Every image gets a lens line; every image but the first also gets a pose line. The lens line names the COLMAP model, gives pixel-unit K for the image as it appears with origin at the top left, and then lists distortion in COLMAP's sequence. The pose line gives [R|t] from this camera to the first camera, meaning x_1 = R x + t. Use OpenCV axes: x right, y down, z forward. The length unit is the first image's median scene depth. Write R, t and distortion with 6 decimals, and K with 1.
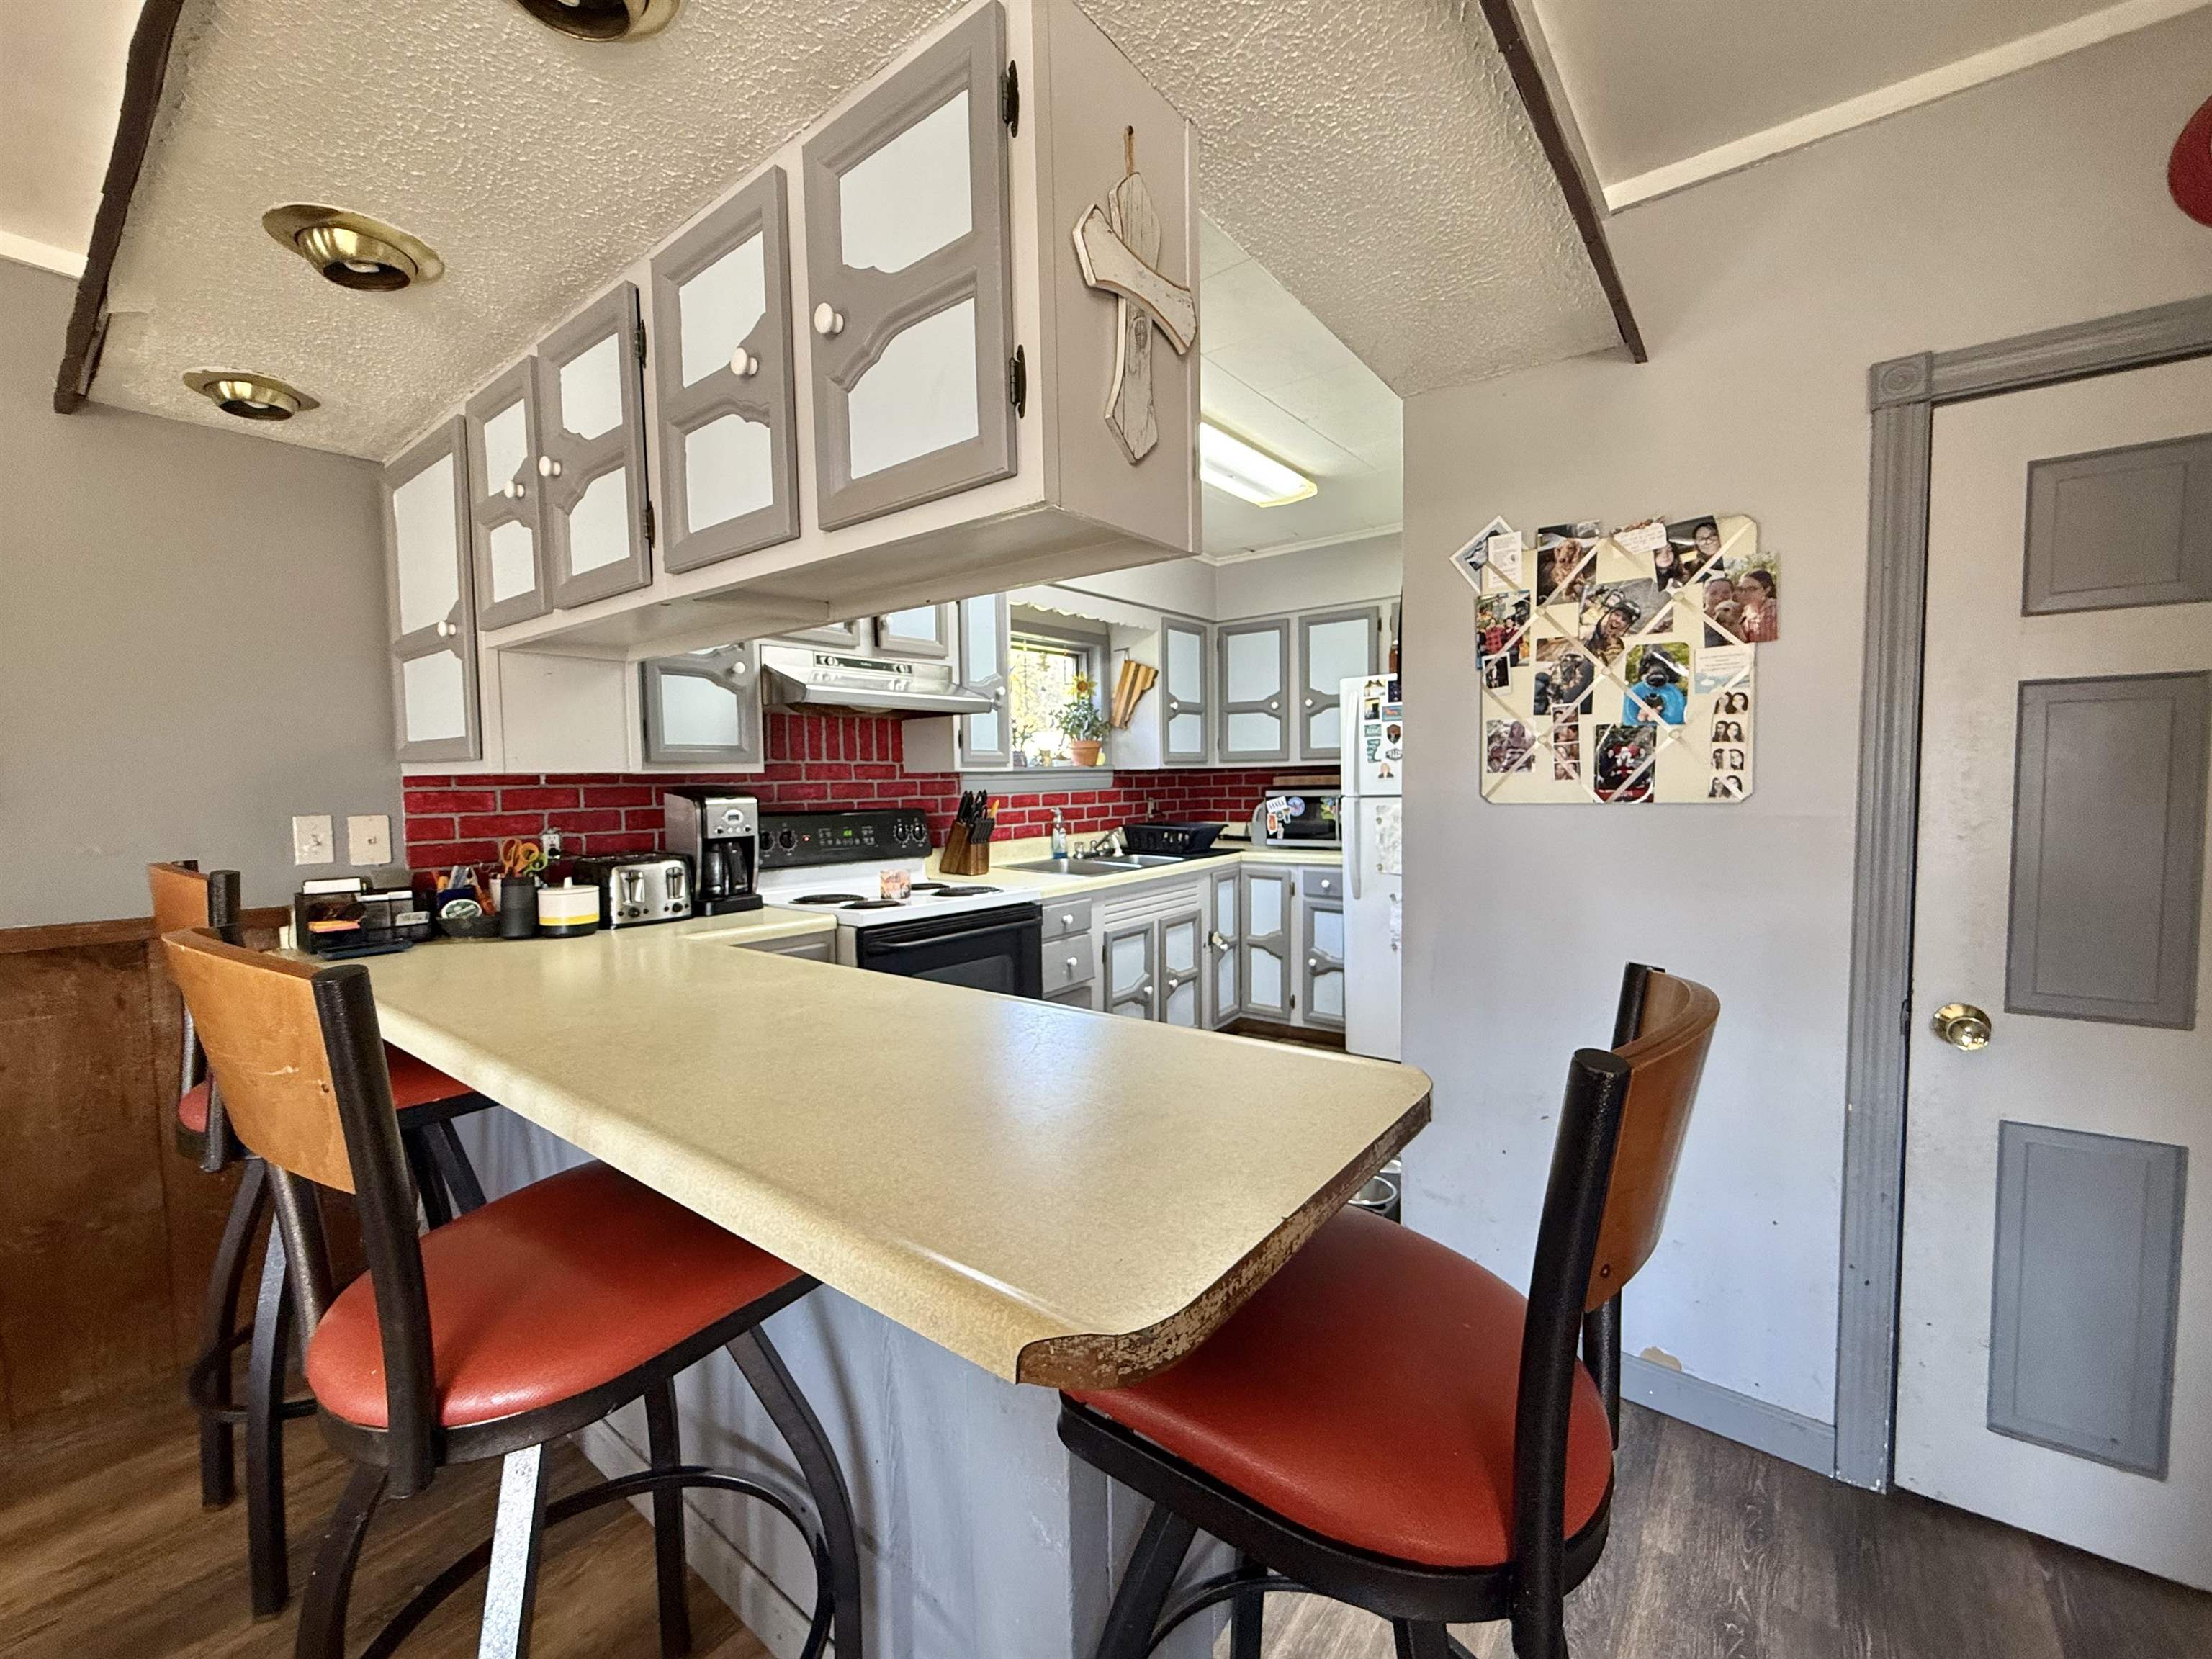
lens RADIAL K [[879.9, 0, 1105.4], [0, 879.9, 832.2], [0, 0, 1]] dist [-0.000184, 0.000177]
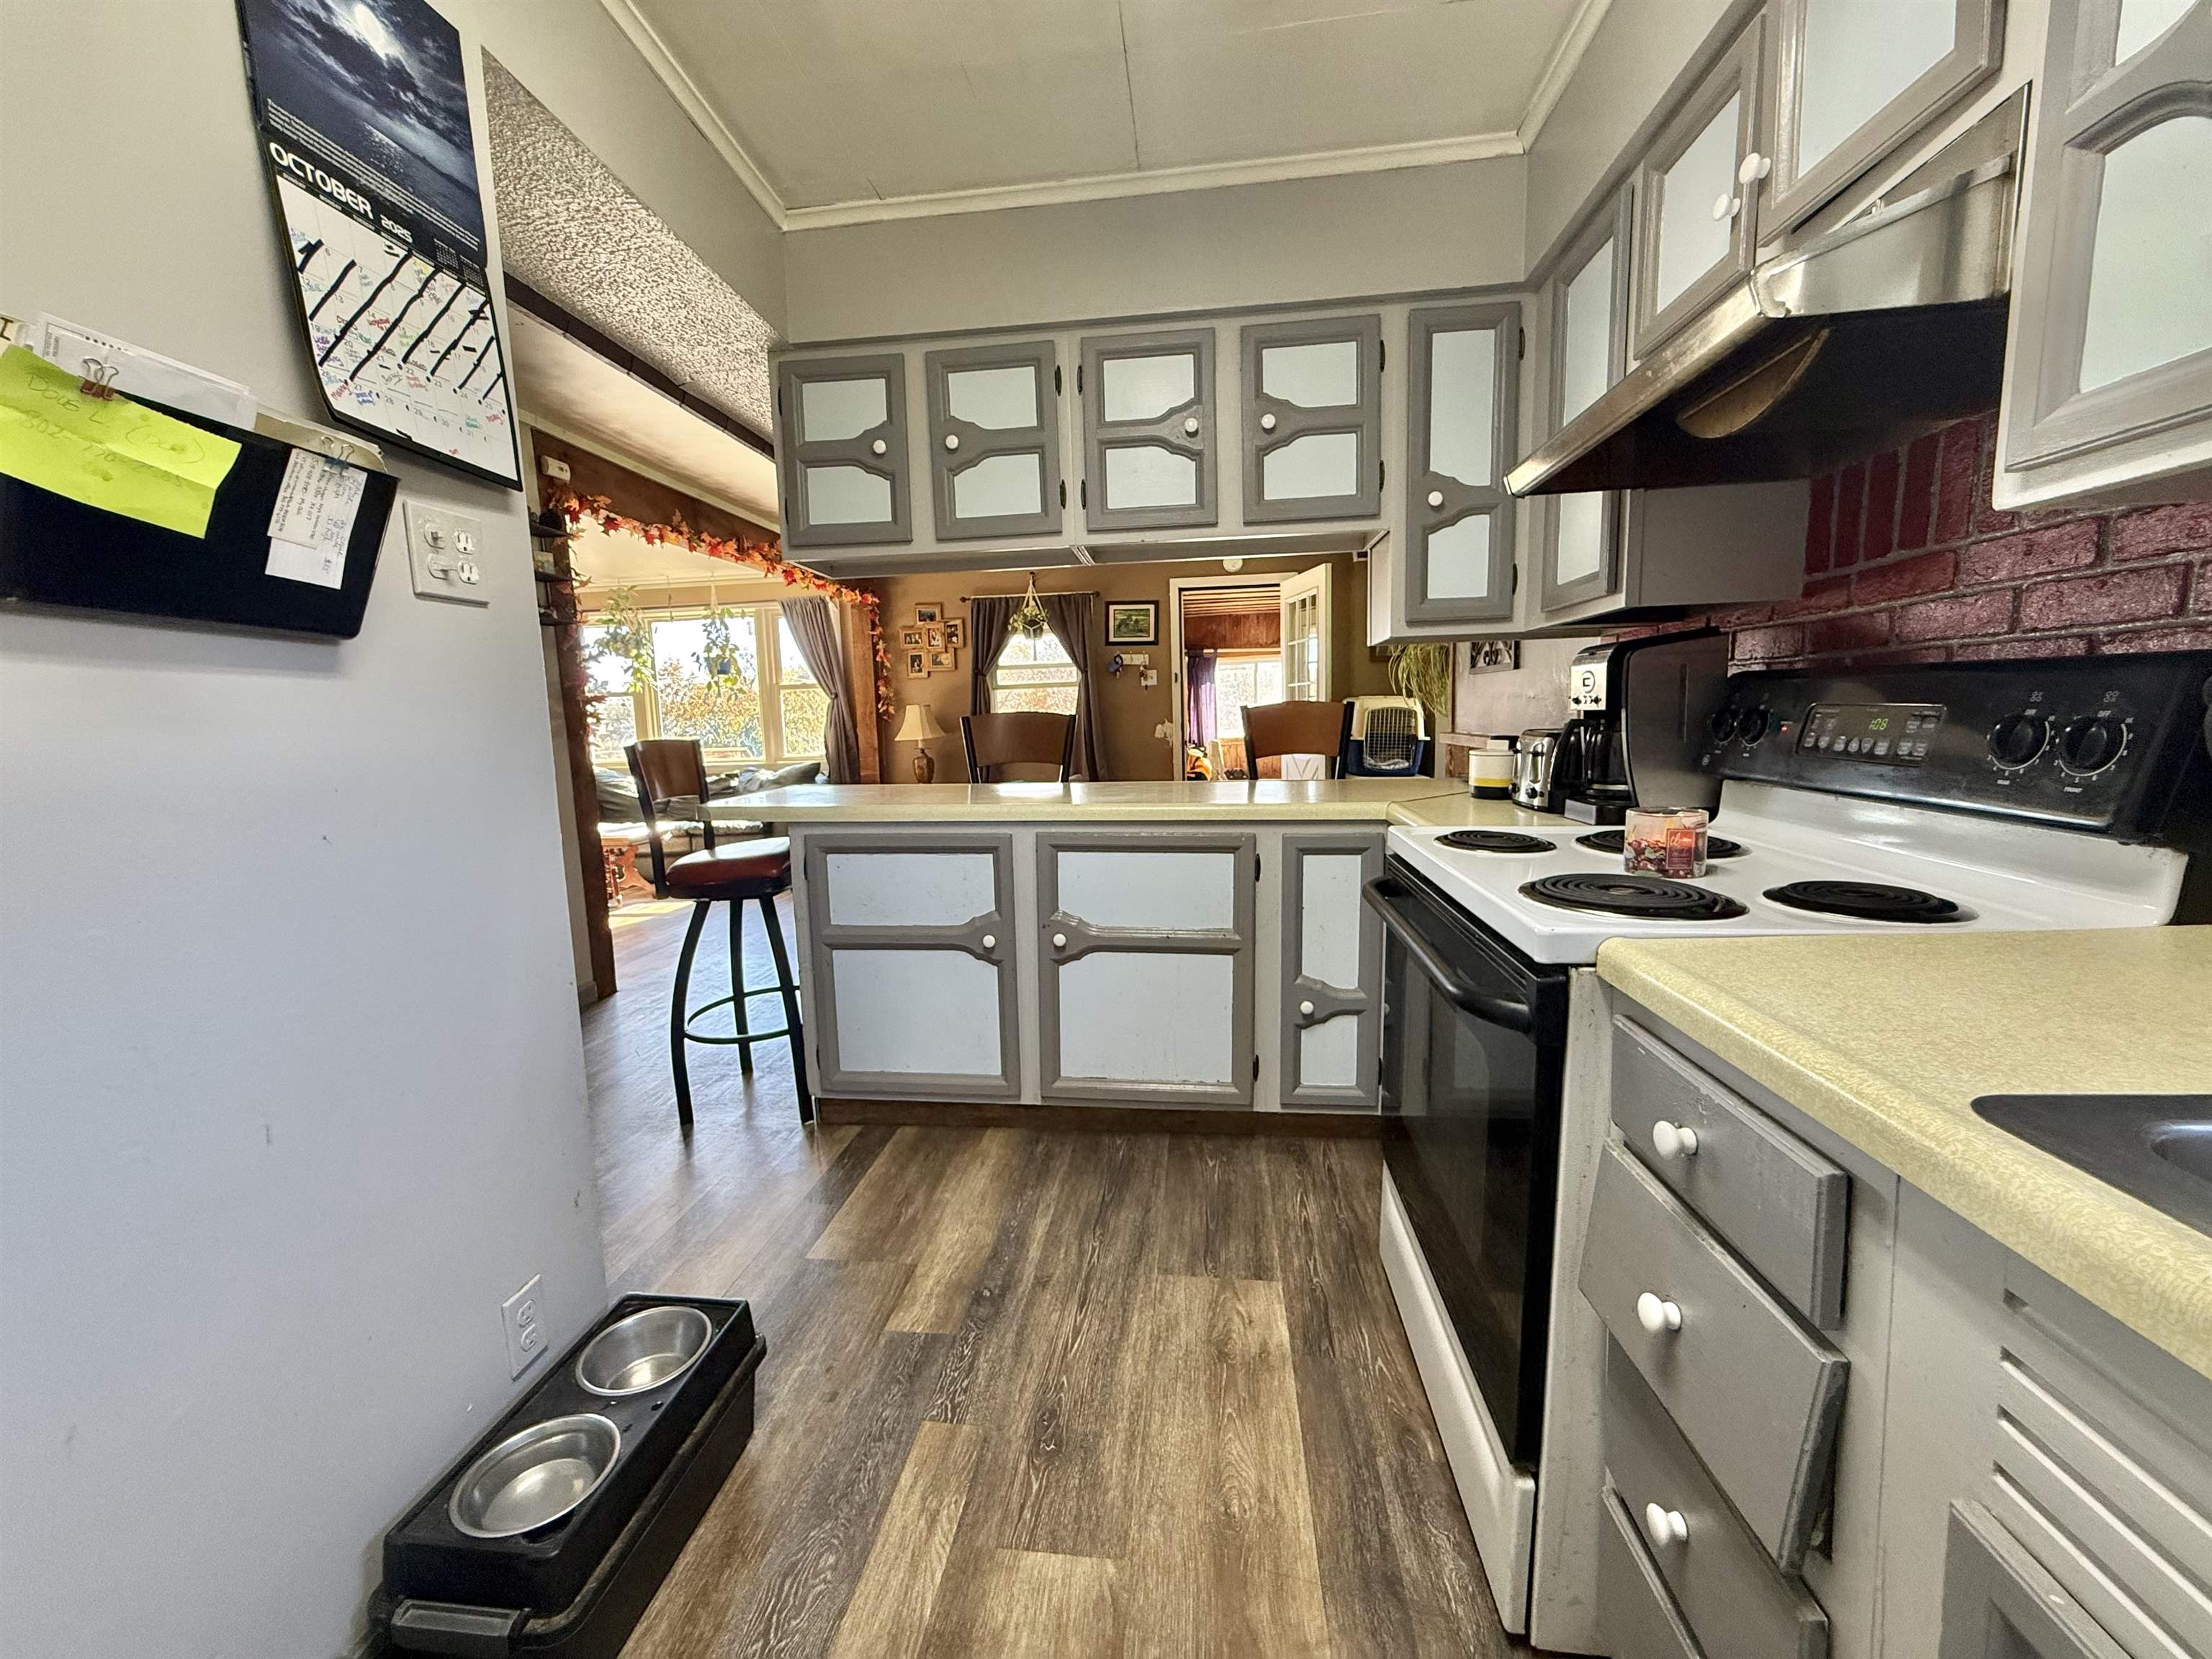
lens RADIAL K [[879.9, 0, 1103.2], [0, 879.9, 829.2], [0, 0, 1]] dist [-0.000184, 0.000177]
pose [[-0.853213, 0.107726, -0.510316, 0.175669], [0.011200, 0.981996, 0.188570, -0.025940], [0.521442, 0.155175, -0.839058, 0.969959]]
